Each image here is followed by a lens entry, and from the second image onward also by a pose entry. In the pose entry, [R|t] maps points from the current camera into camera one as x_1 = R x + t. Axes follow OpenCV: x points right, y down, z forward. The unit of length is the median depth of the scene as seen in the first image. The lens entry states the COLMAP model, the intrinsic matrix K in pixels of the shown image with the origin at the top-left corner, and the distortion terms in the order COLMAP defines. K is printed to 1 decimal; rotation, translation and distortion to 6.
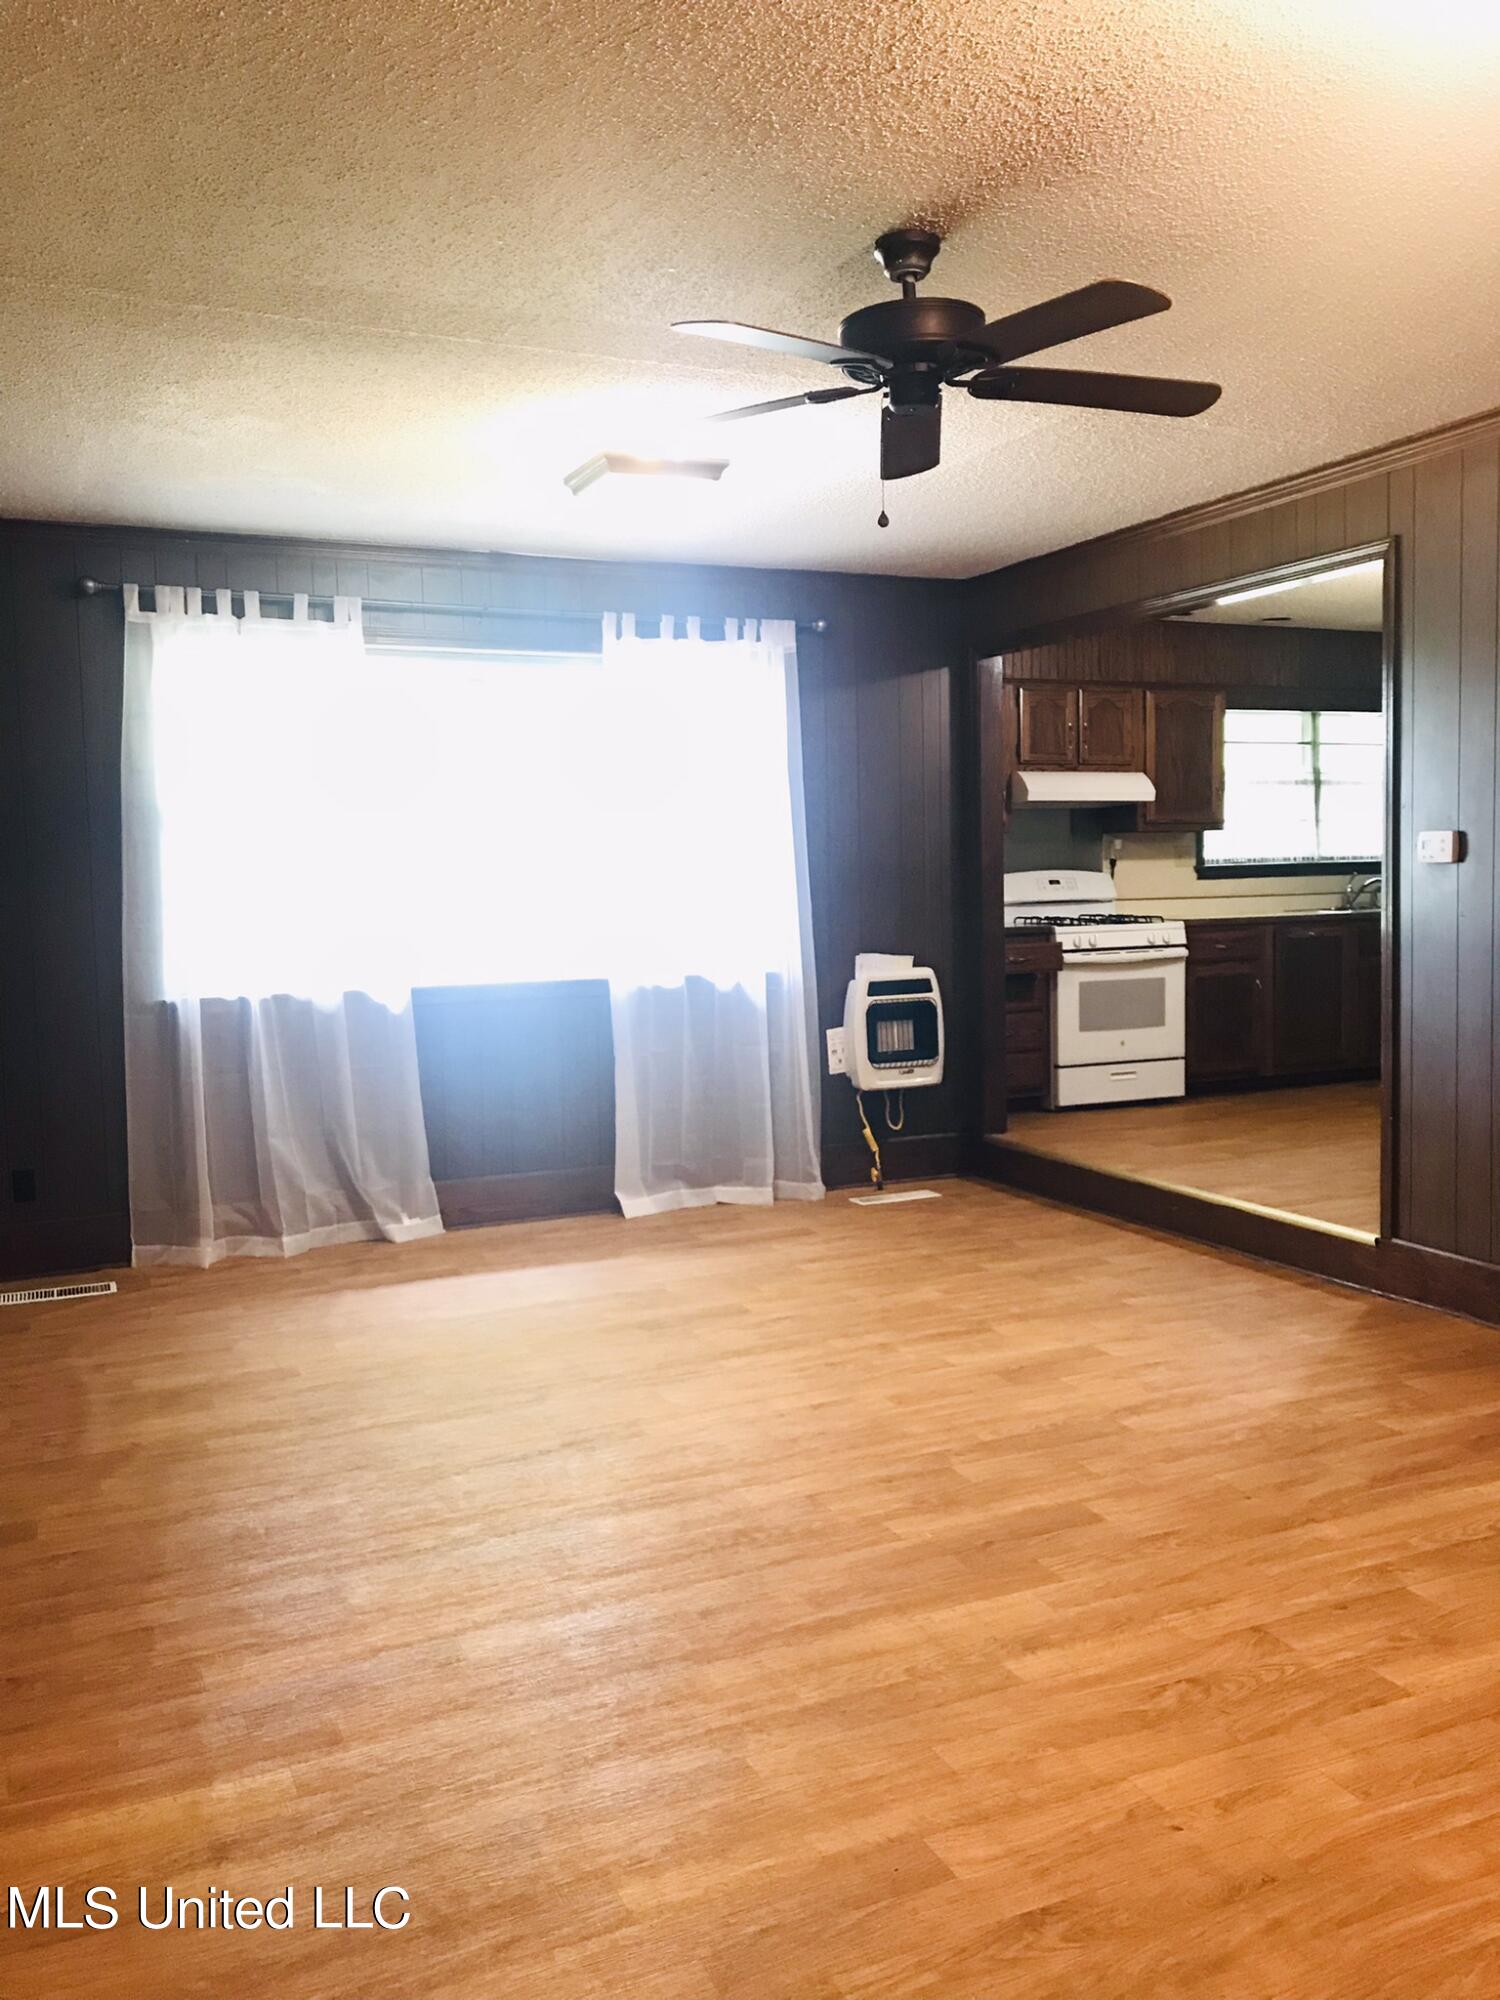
lens RADIAL K [[1657.1, 0, 760.8], [0, 1657.1, 1014.5], [0, 0, 1]] dist [0.048167, -0.040566]
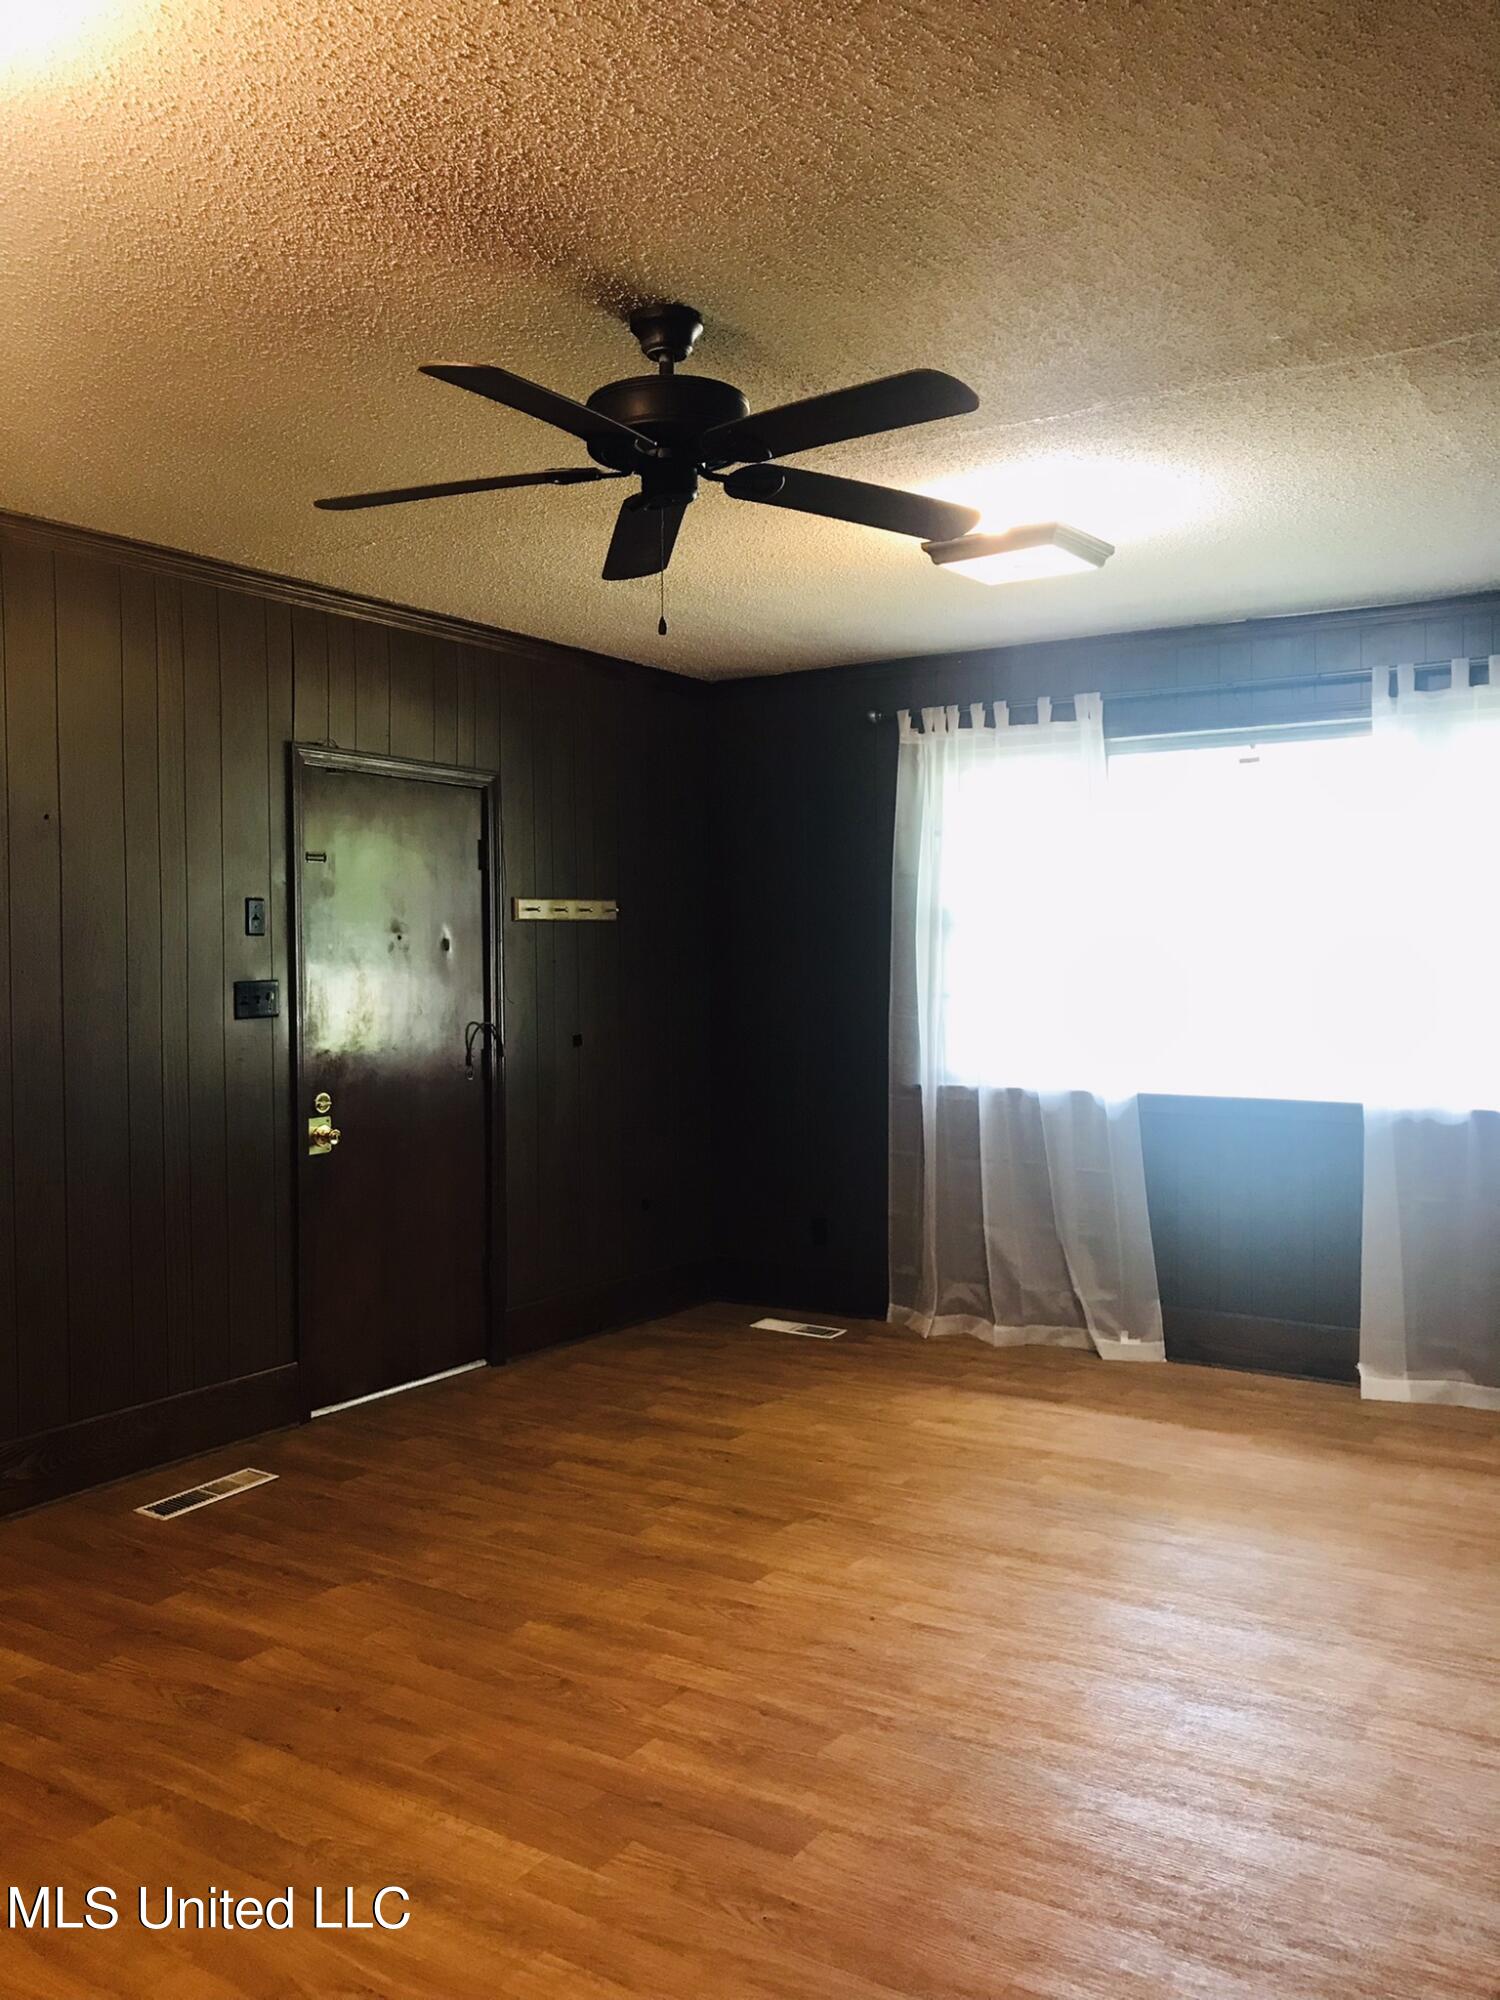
lens RADIAL K [[1657.1, 0, 757.1], [0, 1657.1, 978.9], [0, 0, 1]] dist [0.048167, -0.040566]
pose [[0.525465, 0.028238, -0.850346, 0.495378], [-0.080196, 0.996643, -0.016460, -0.049369], [0.847027, 0.076843, 0.525966, 0.325403]]
